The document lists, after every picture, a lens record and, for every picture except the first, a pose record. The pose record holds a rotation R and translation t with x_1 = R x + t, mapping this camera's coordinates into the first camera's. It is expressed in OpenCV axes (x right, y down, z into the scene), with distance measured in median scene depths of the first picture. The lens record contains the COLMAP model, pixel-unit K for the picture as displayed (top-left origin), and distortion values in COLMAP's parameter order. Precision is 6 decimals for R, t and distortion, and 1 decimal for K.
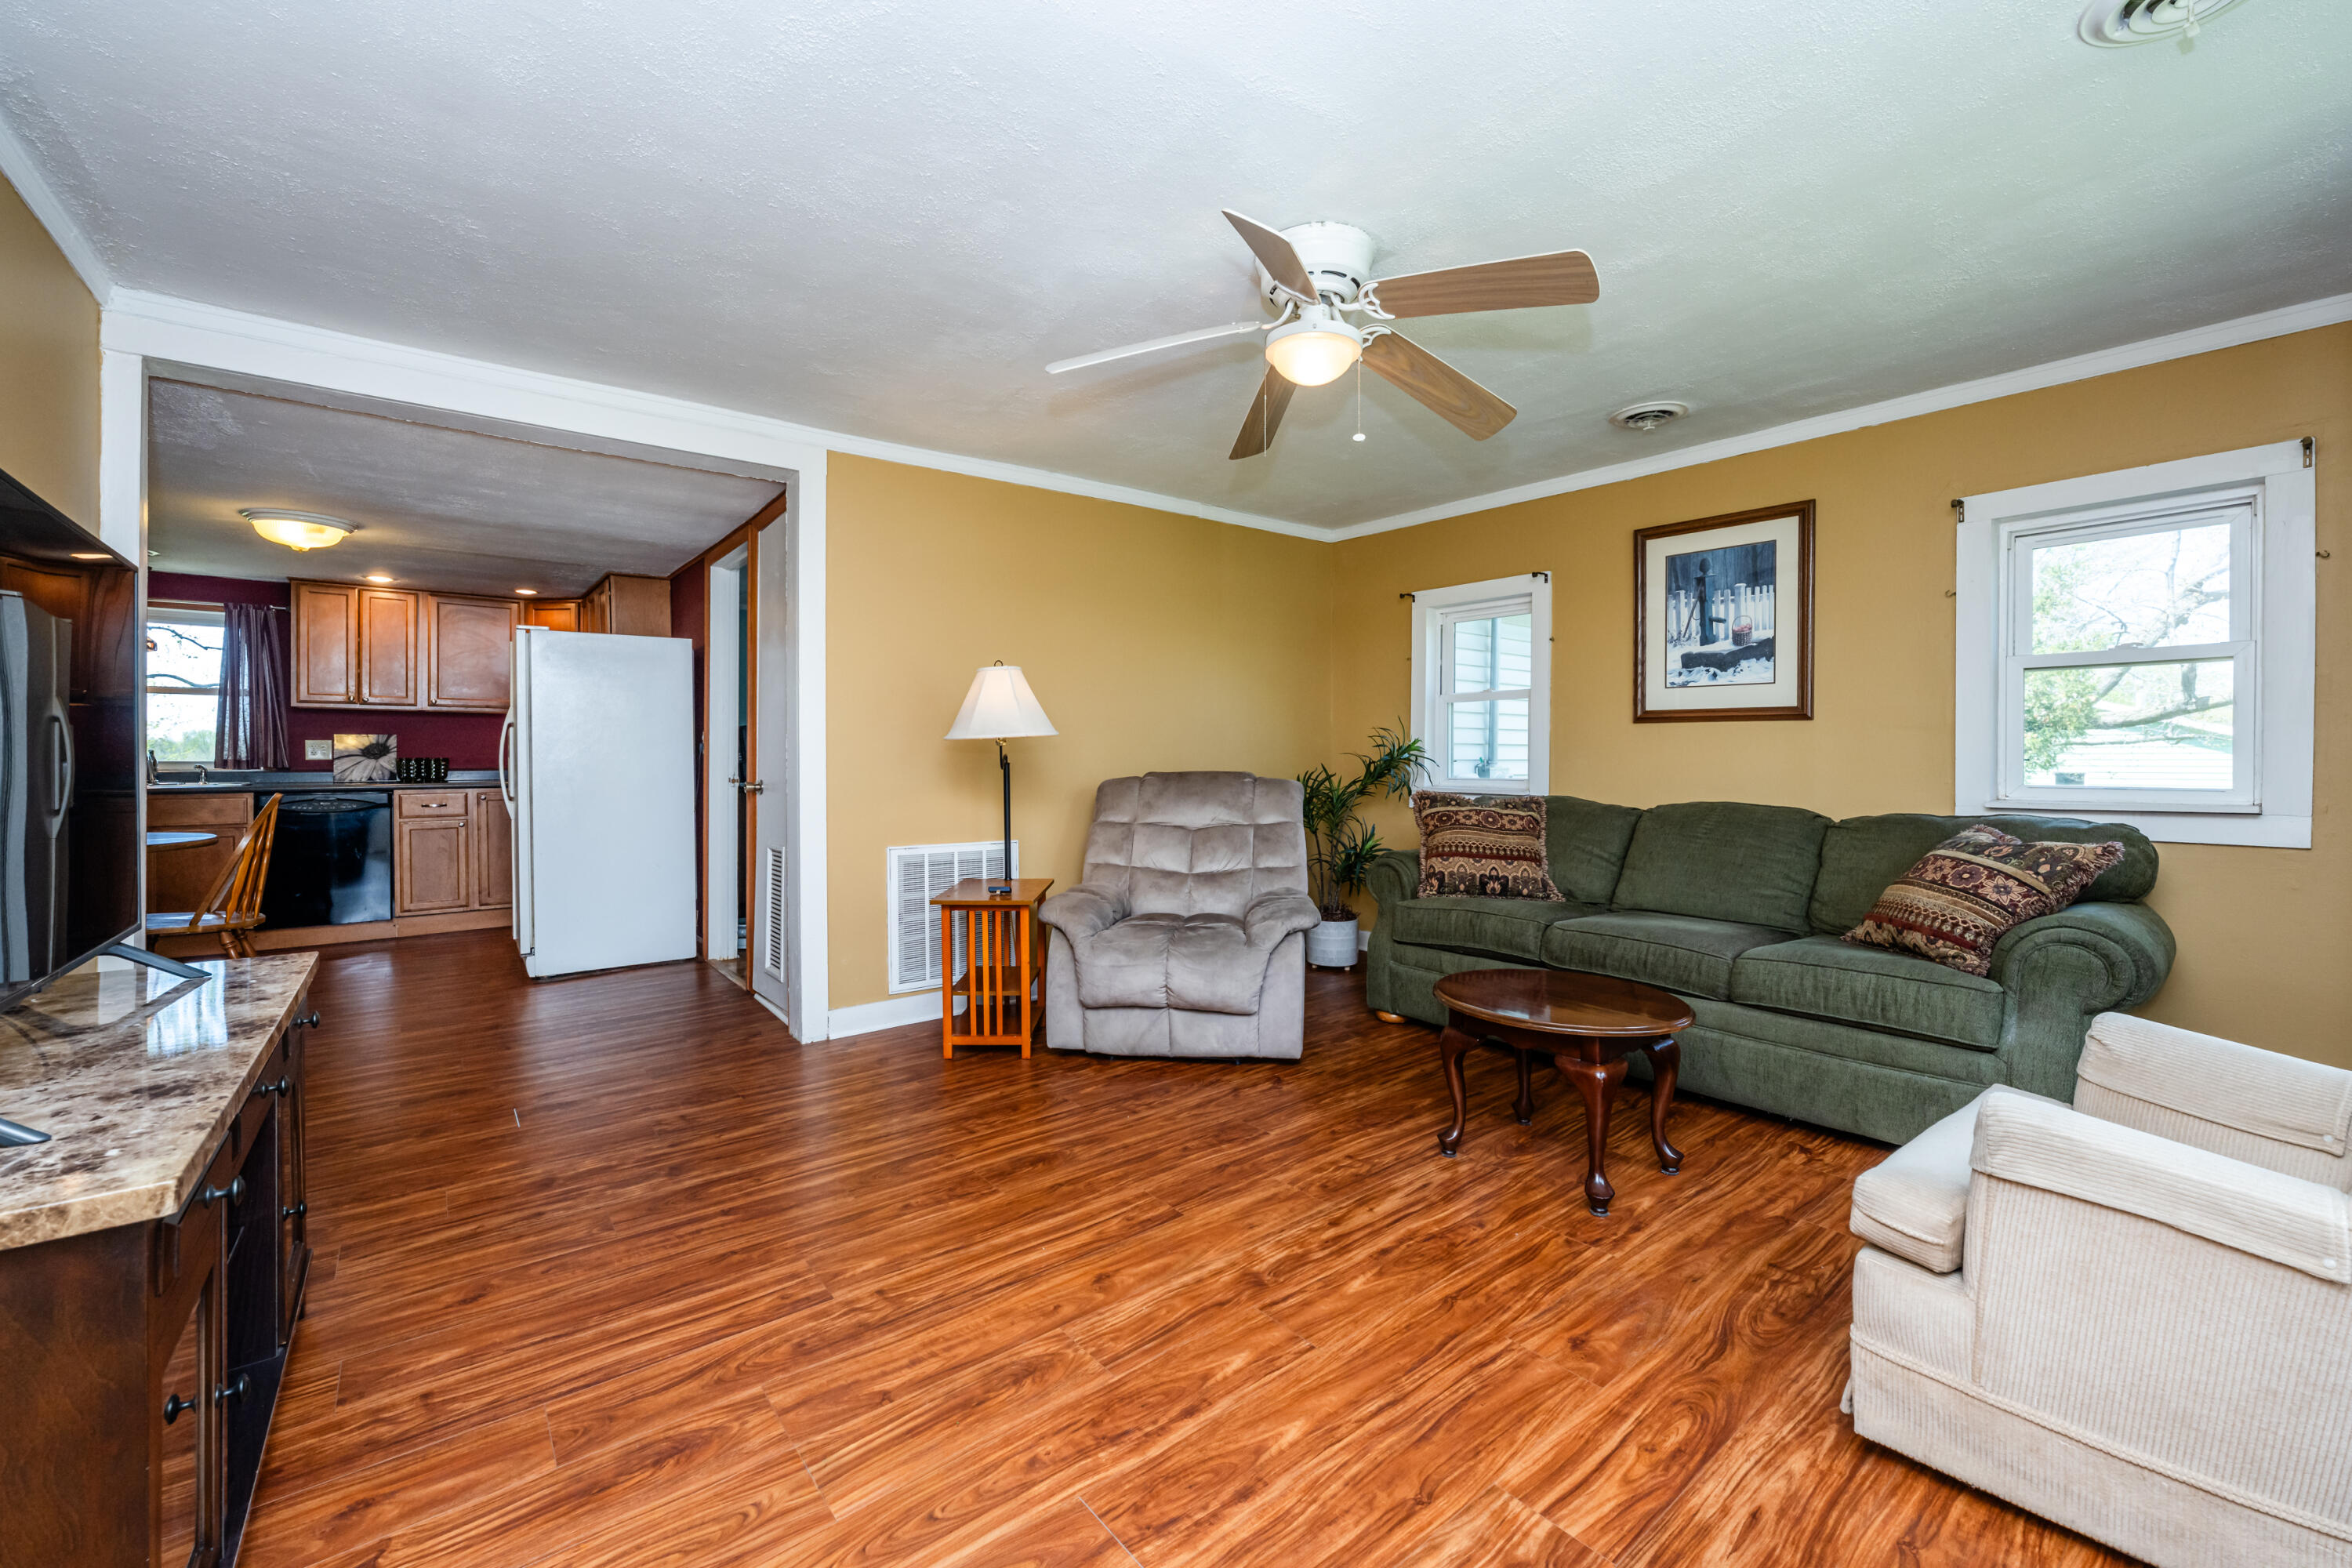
lens RADIAL K [[939.1, 0, 1158.7], [0, 939.1, 753.7], [0, 0, 1]] dist [-0.002521, -0.000045]
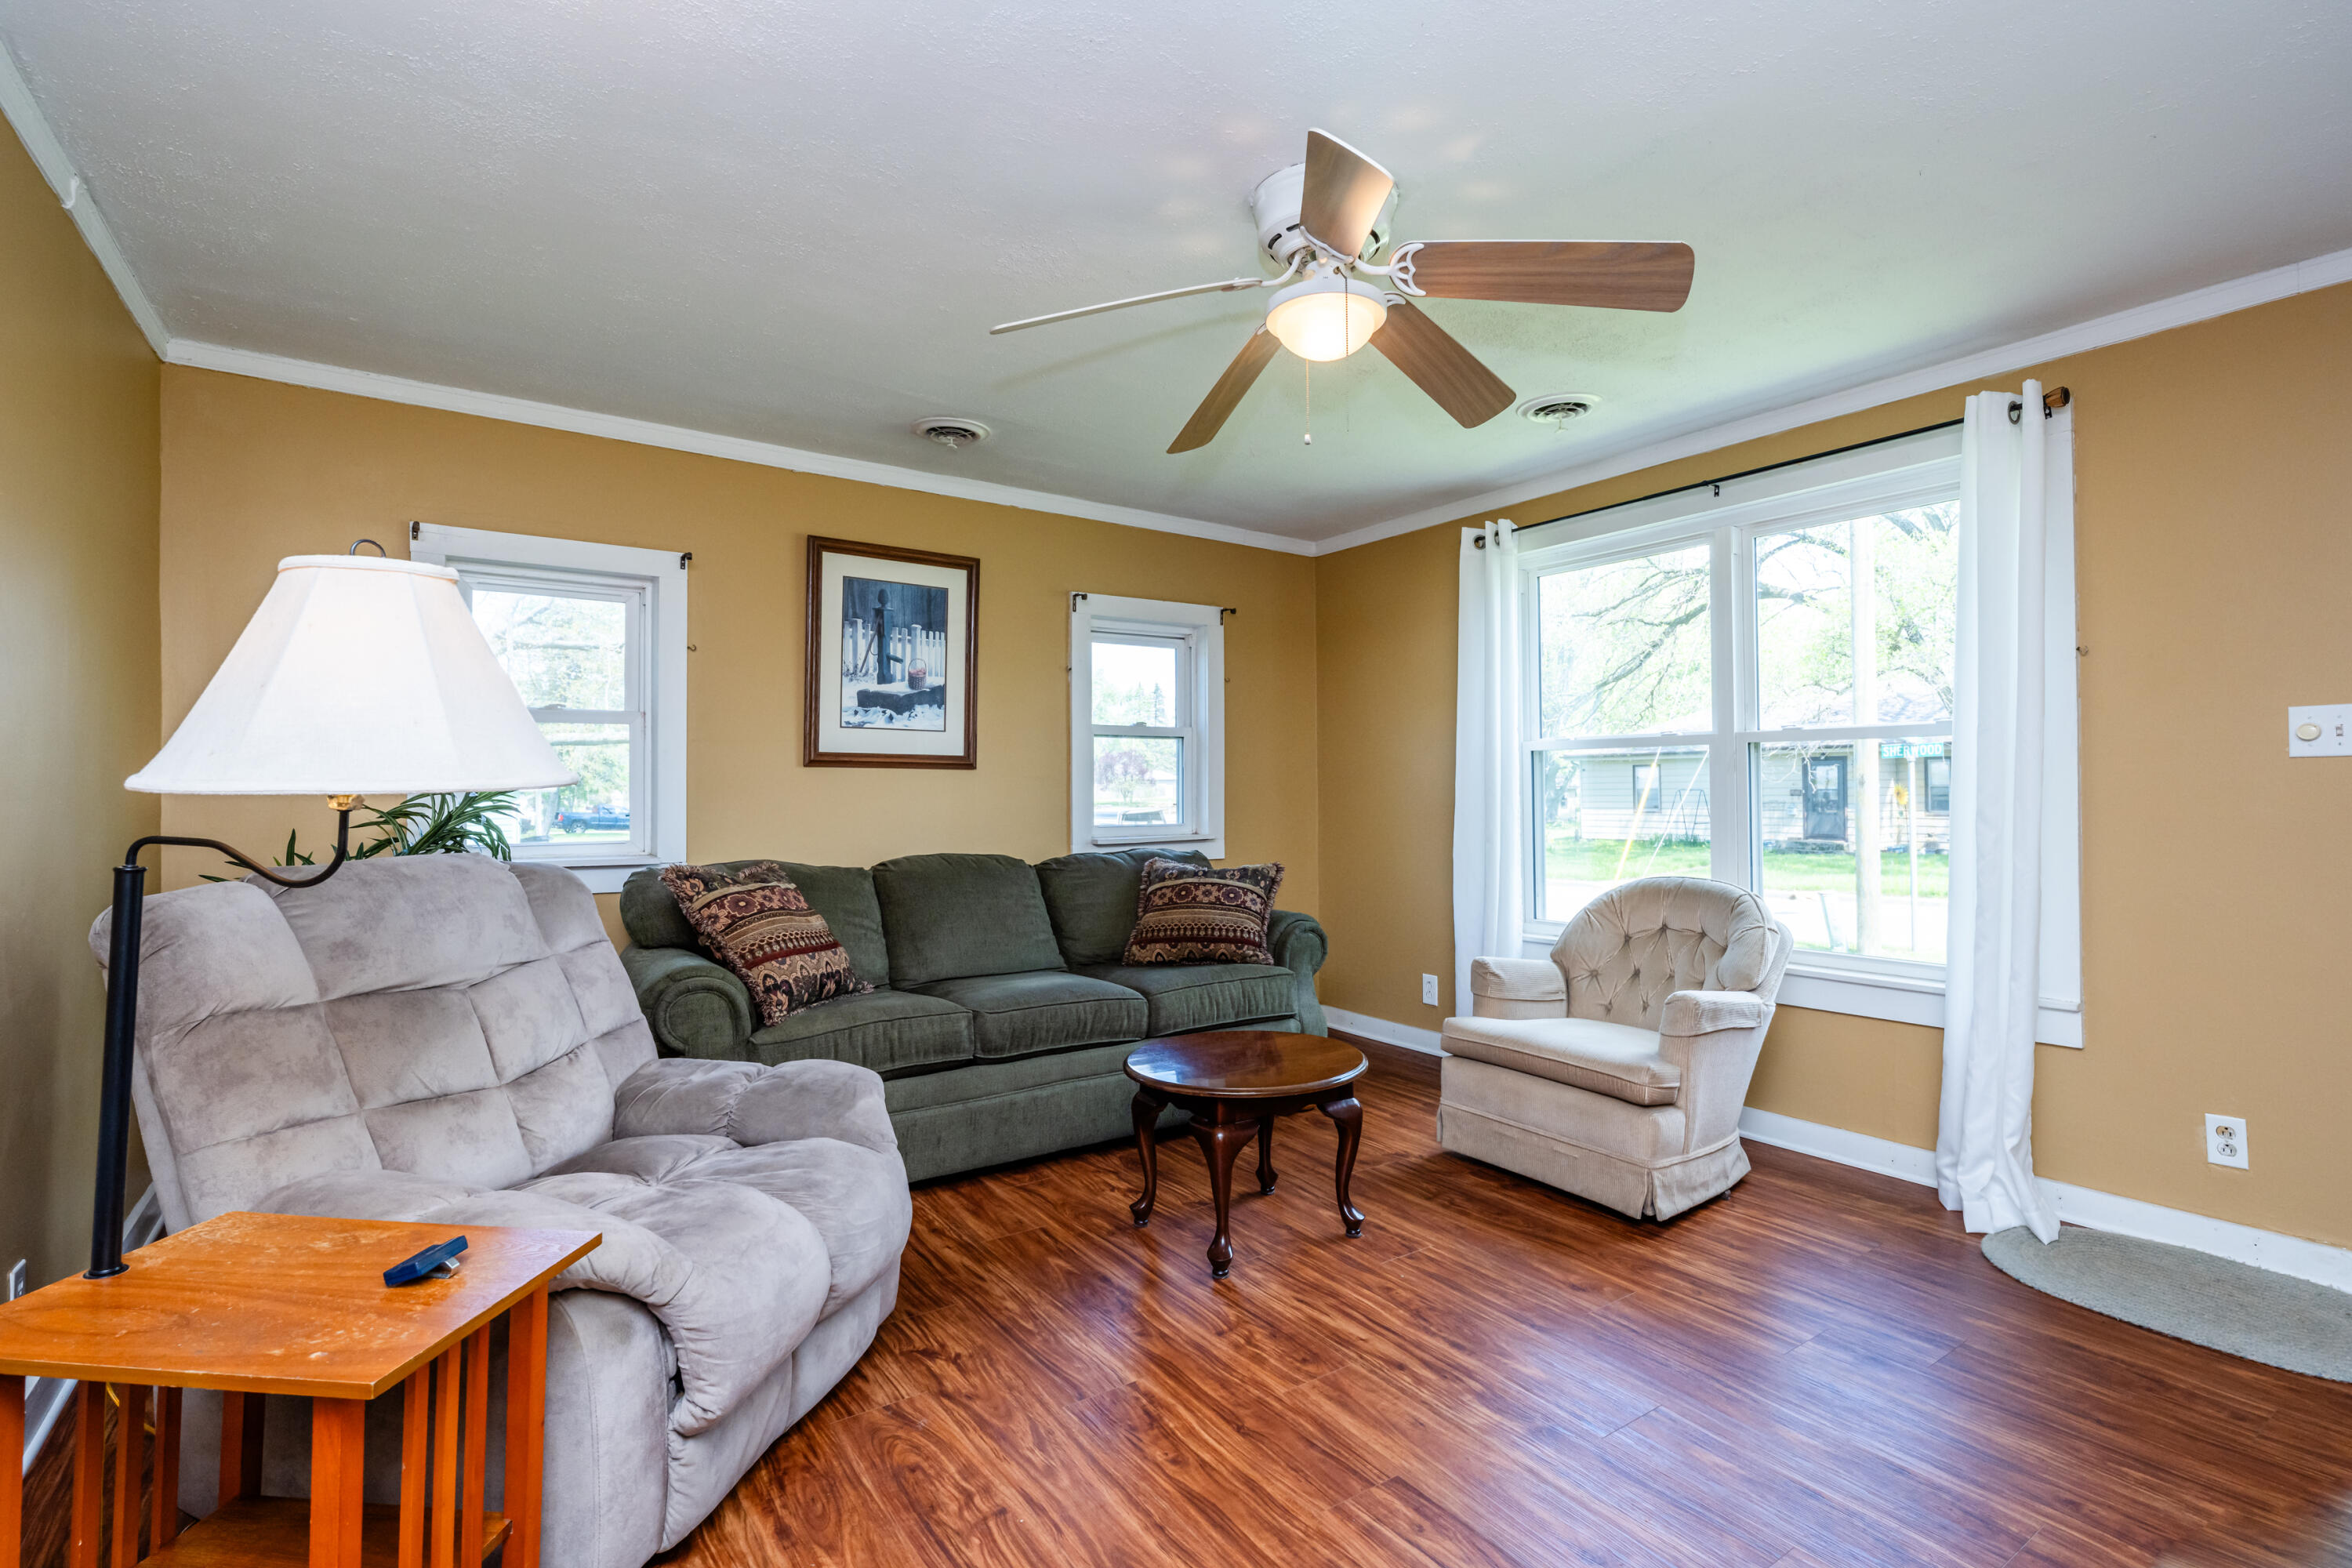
lens RADIAL K [[1109.3, 0, 1170.6], [0, 1109.3, 774.1], [0, 0, 1]] dist [-0.005114, -0.000355]
pose [[0.067963, 0.012632, 0.997608, -0.507195], [0.000583, 0.999919, -0.012701, -0.015090], [-0.997688, 0.001445, 0.067950, 0.689354]]
